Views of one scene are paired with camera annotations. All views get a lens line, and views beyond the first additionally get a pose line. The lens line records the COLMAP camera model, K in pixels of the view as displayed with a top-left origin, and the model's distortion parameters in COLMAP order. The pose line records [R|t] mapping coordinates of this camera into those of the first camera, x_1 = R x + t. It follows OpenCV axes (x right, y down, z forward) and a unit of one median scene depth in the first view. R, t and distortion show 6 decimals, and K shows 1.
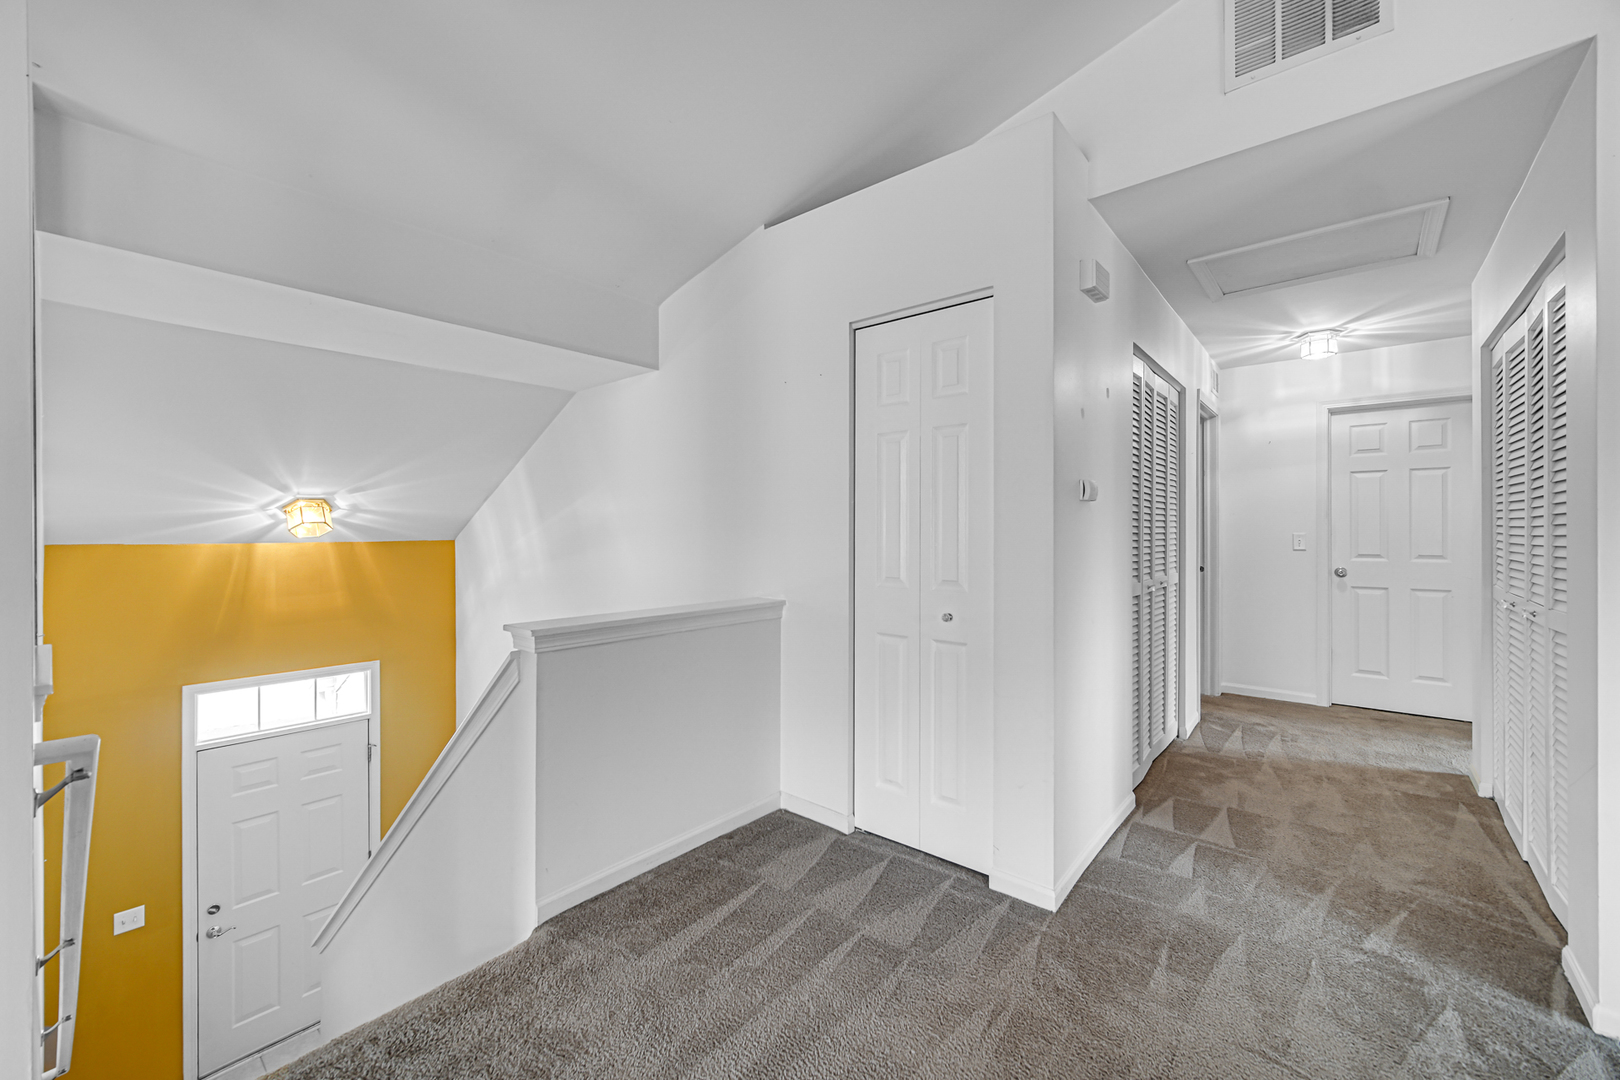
lens RADIAL K [[641.6, 0, 810.4], [0, 641.6, 534.7], [0, 0, 1]] dist [0.000204, 0.000012]
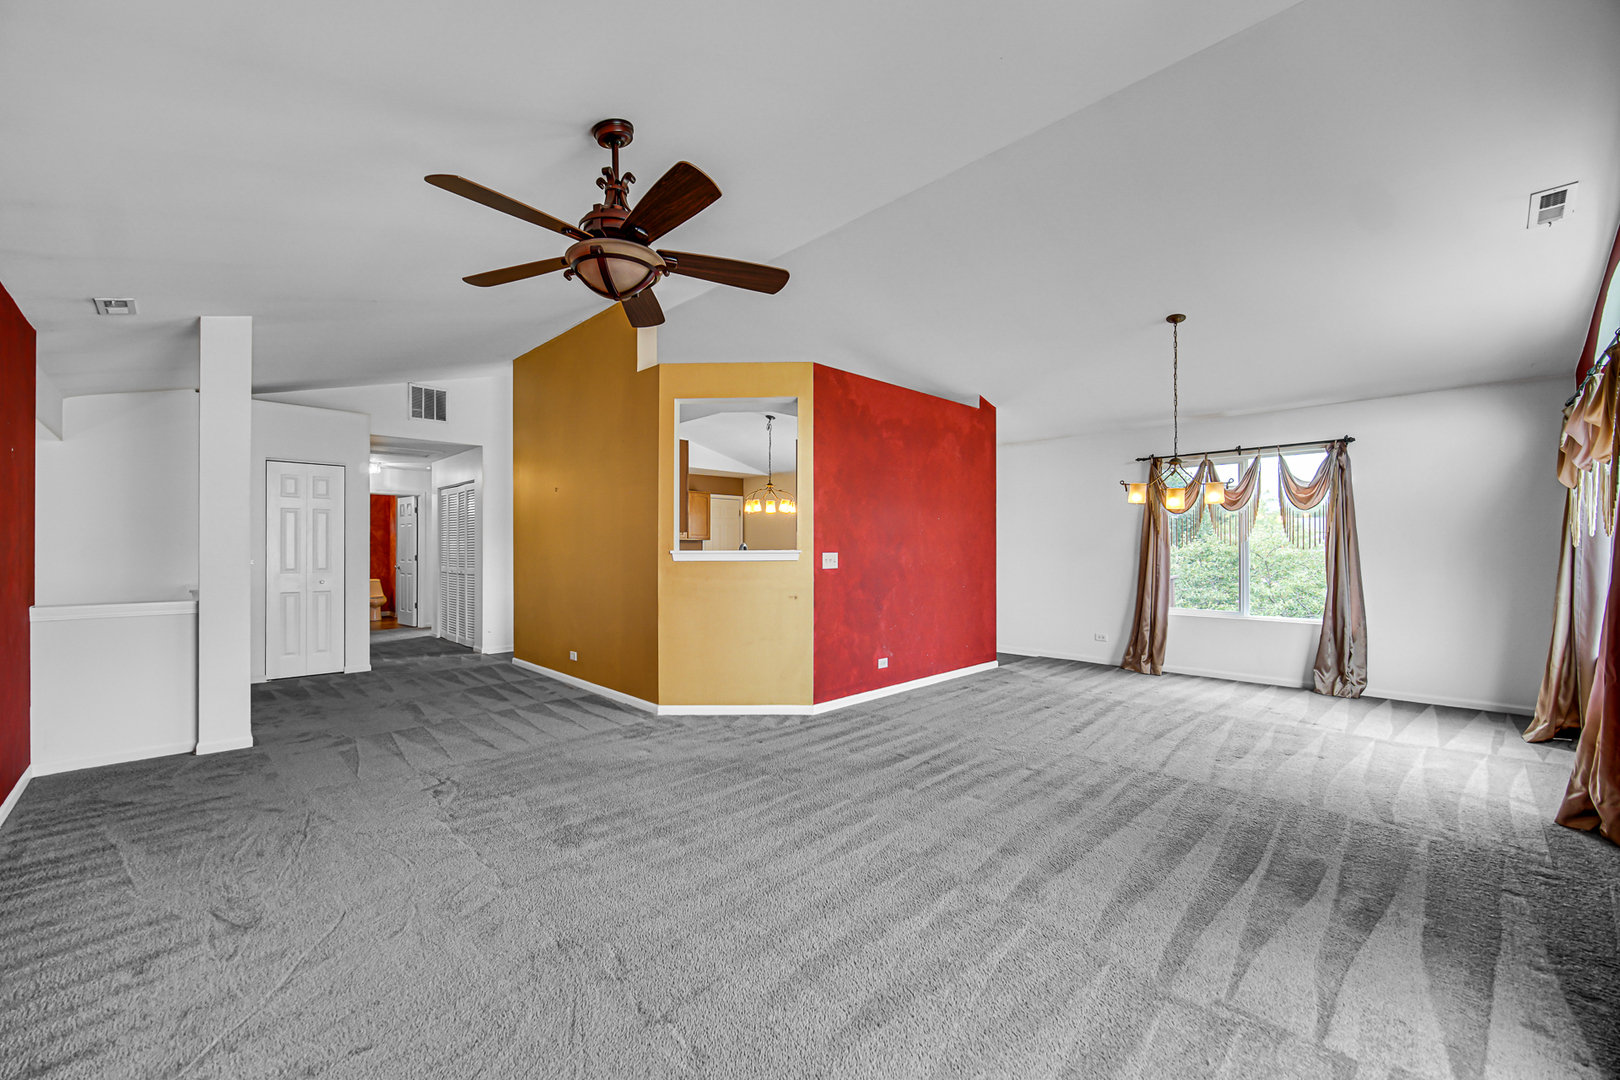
lens RADIAL K [[641.6, 0, 809.7], [0, 641.6, 544.2], [0, 0, 1]] dist [0.000204, 0.000012]
pose [[0.100875, -0.000838, 0.994899, -2.693998], [-0.000070, 1.000000, 0.000850, -0.029337], [-0.994899, -0.000155, 0.100874, -1.564538]]
